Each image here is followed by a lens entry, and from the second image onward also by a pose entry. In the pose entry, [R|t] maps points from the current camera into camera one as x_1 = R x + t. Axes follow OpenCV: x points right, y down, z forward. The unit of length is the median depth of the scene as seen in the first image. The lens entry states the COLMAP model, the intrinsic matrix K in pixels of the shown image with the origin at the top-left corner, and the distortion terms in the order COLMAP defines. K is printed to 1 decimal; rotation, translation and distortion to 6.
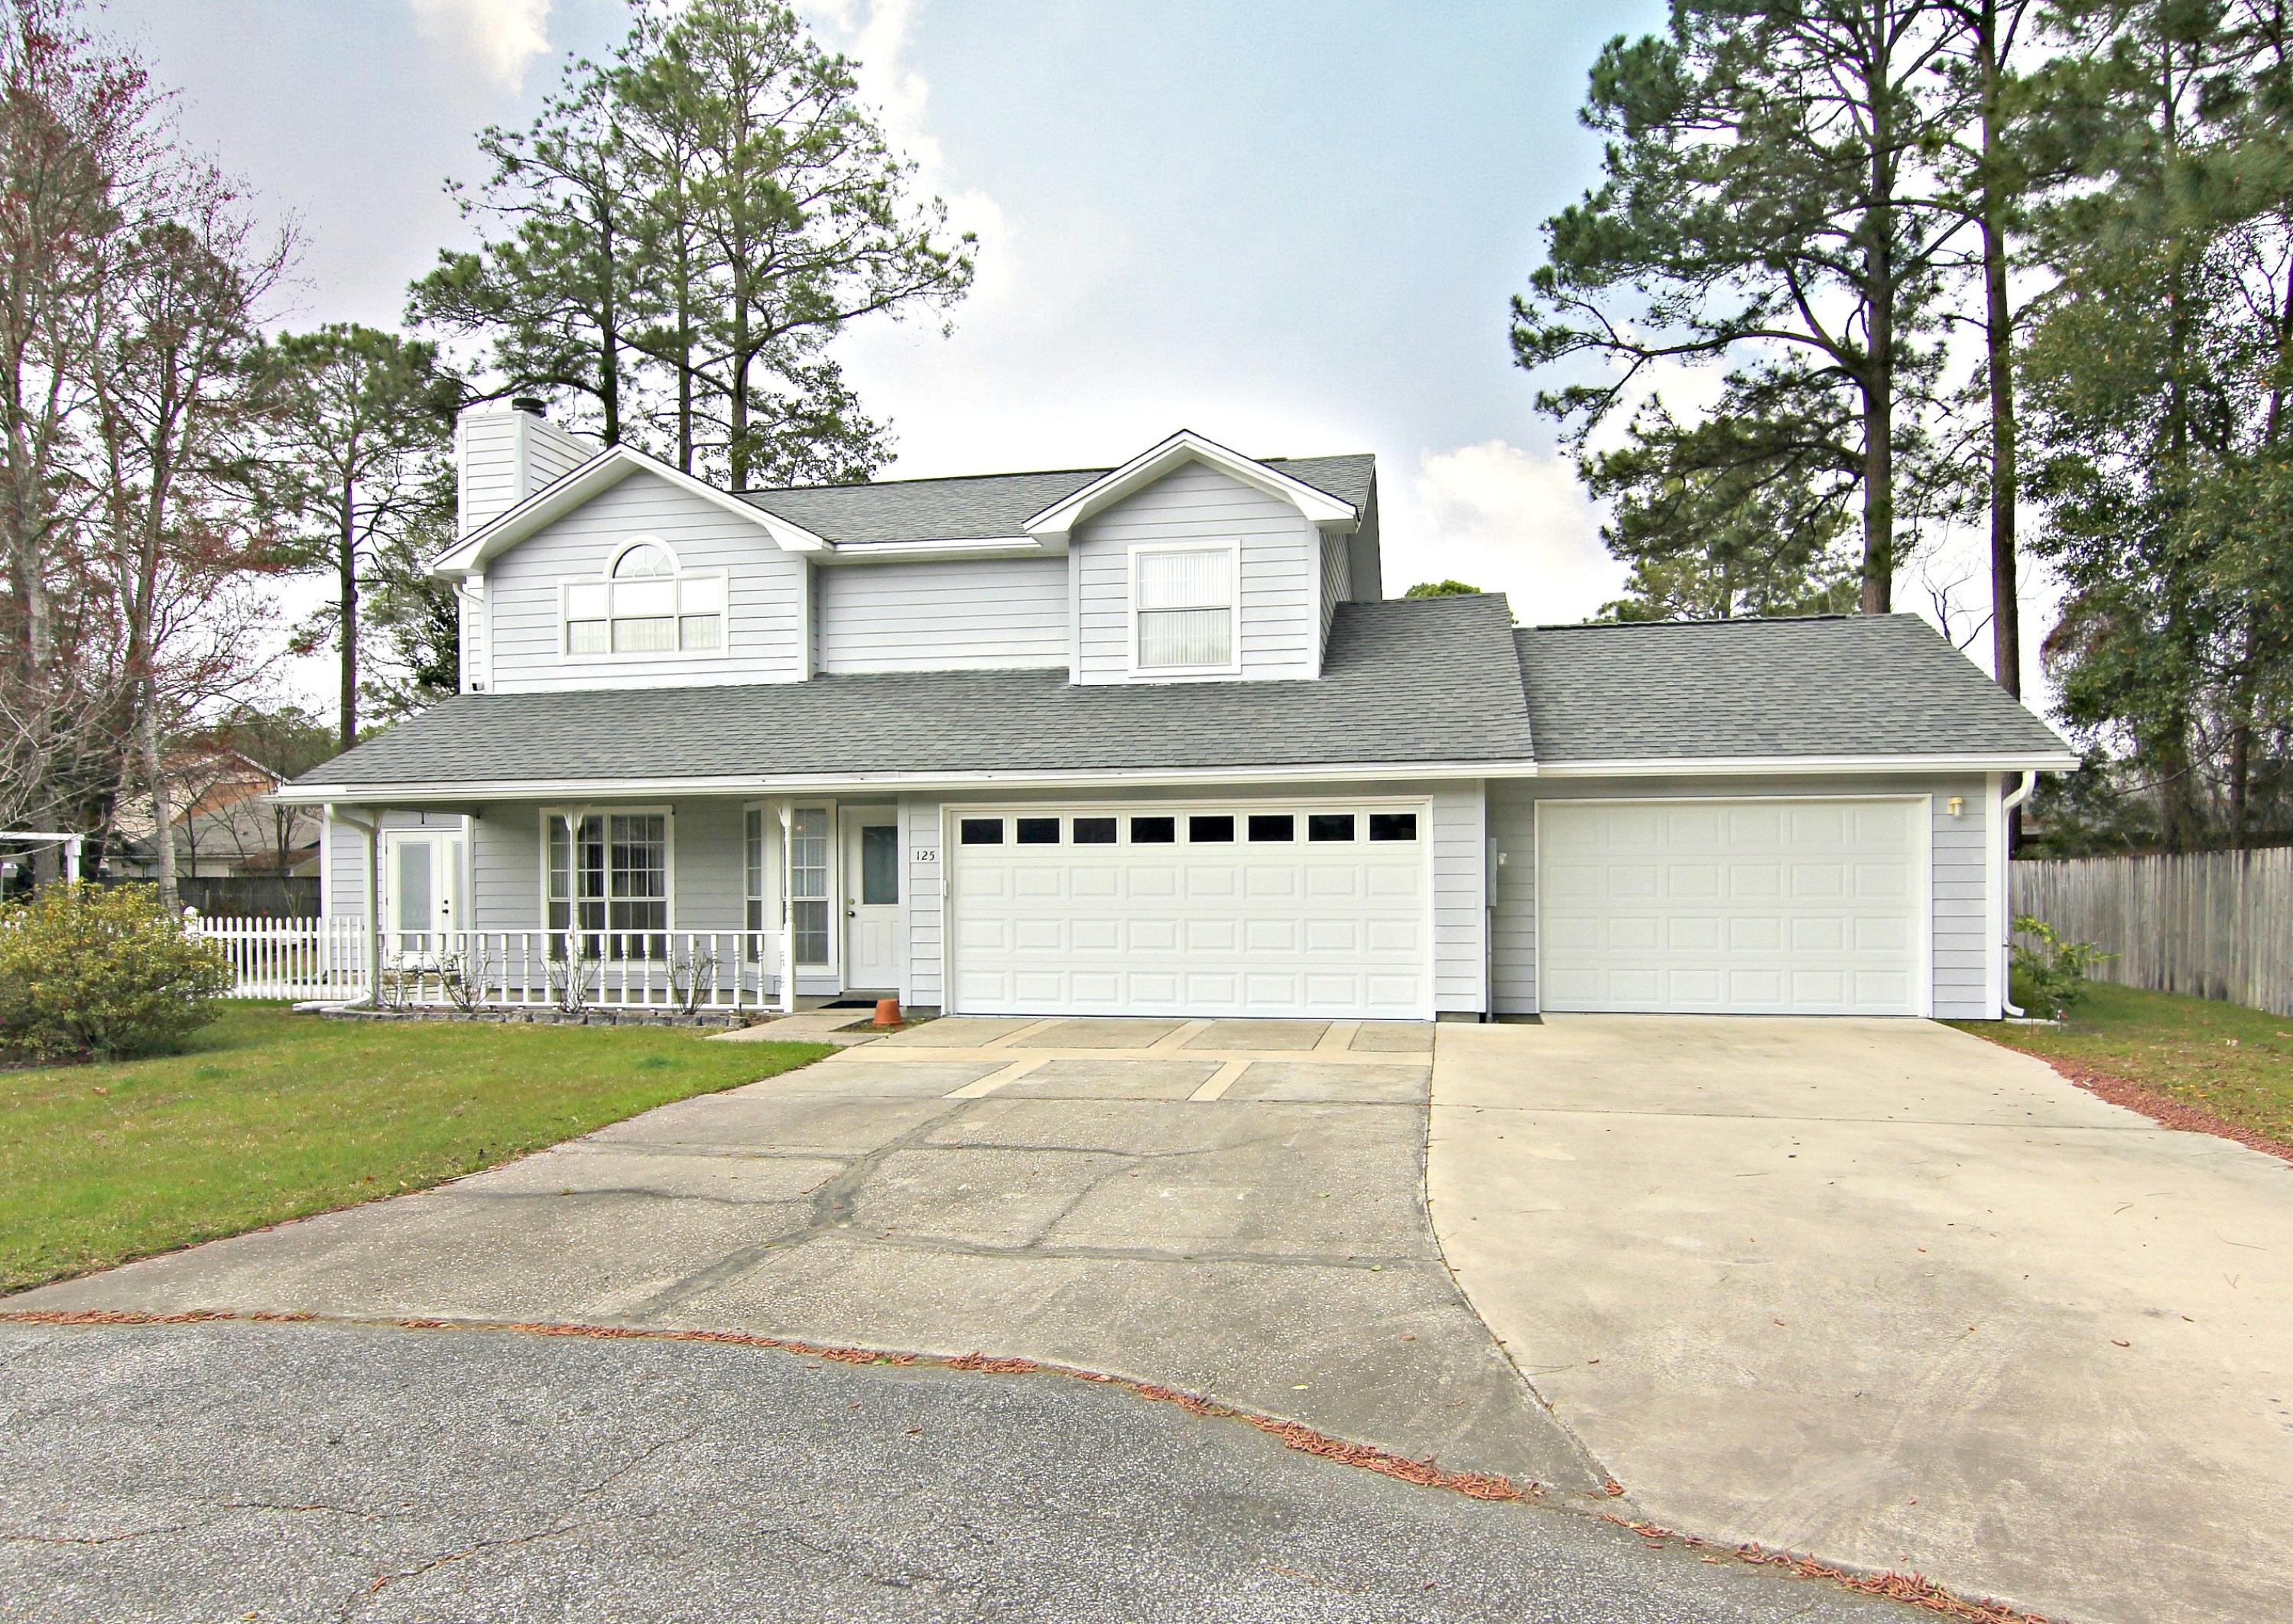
lens RADIAL K [[1353.4, 0, 1148.6], [0, 1353.4, 892.3], [0, 0, 1]] dist [-0.014296, -0.001841]
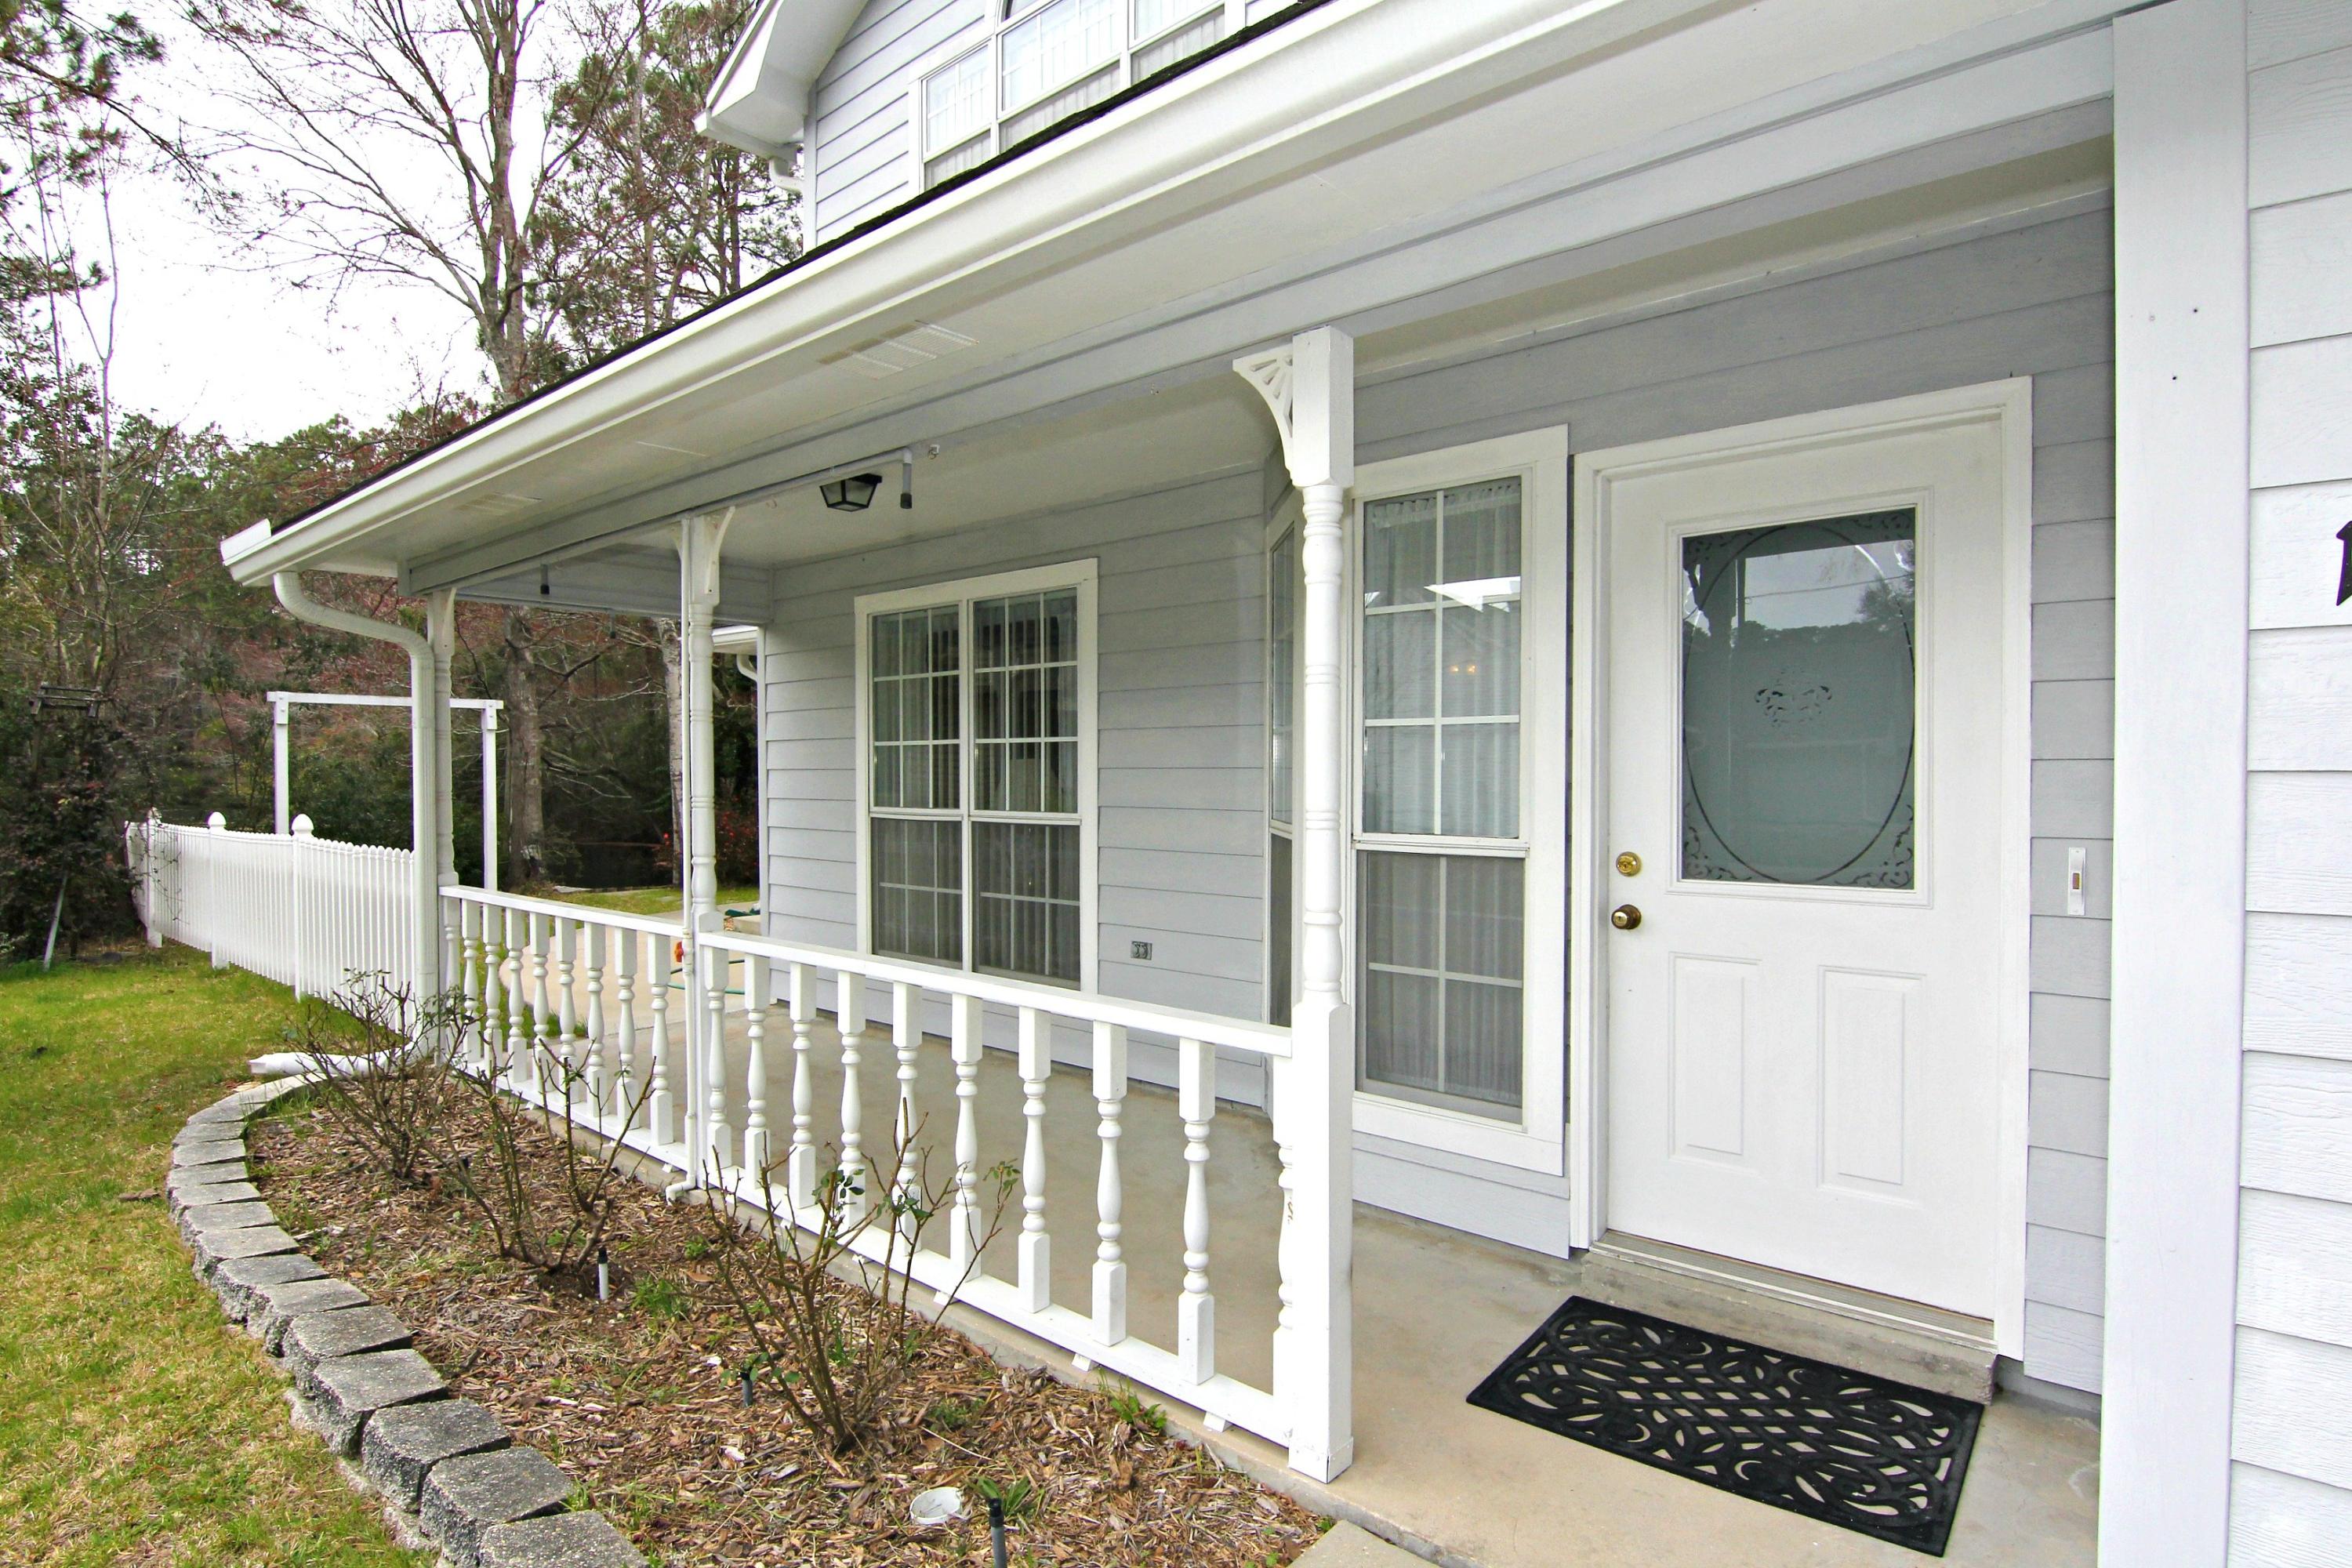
lens RADIAL K [[1202.7, 0, 1163.1], [0, 1202.7, 790.8], [0, 0, 1]] dist [-0.004535, -0.011203]
pose [[0.857753, 0.013828, -0.513875, -0.183158], [-0.007068, 0.999861, 0.015108, -0.008337], [0.514013, -0.009327, 0.857732, 0.786169]]
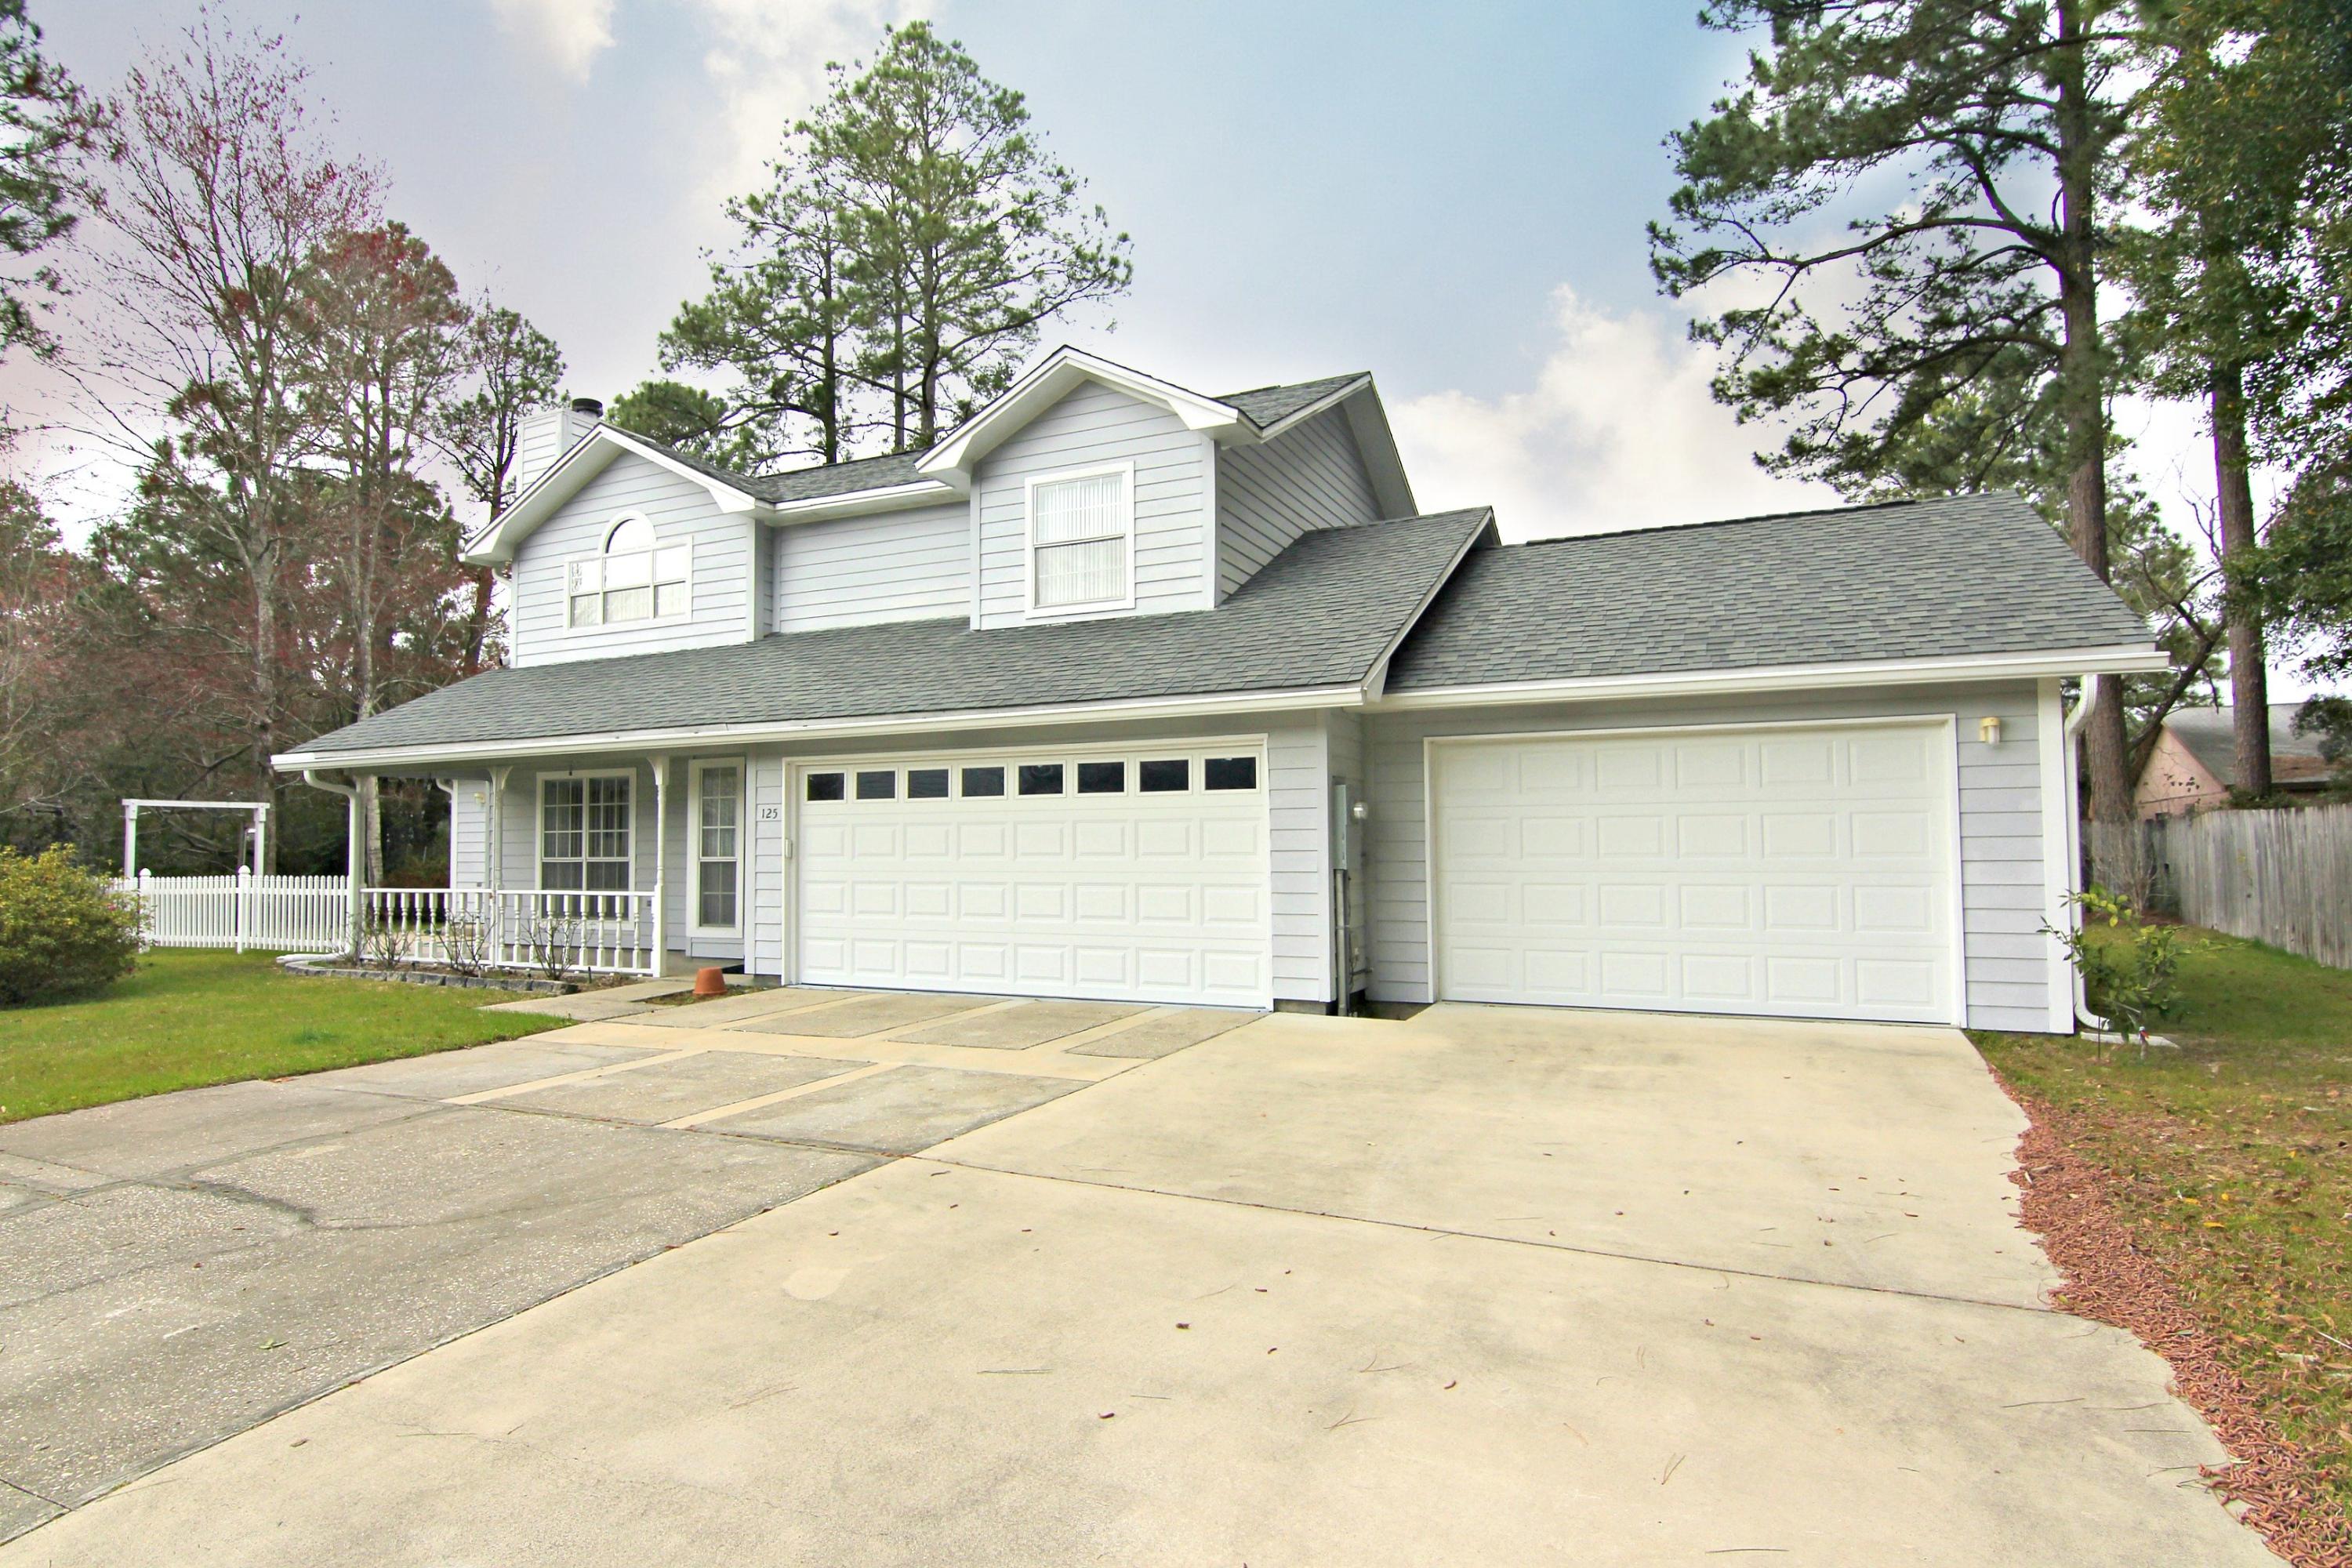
lens RADIAL K [[1202.7, 0, 1163.1], [0, 1202.7, 790.8], [0, 0, 1]] dist [-0.004535, -0.011203]
pose [[0.969481, -0.013943, -0.244770, 0.275349], [0.001526, 0.998705, -0.050844, 0.000018], [0.245162, 0.048918, 0.968247, 0.234139]]
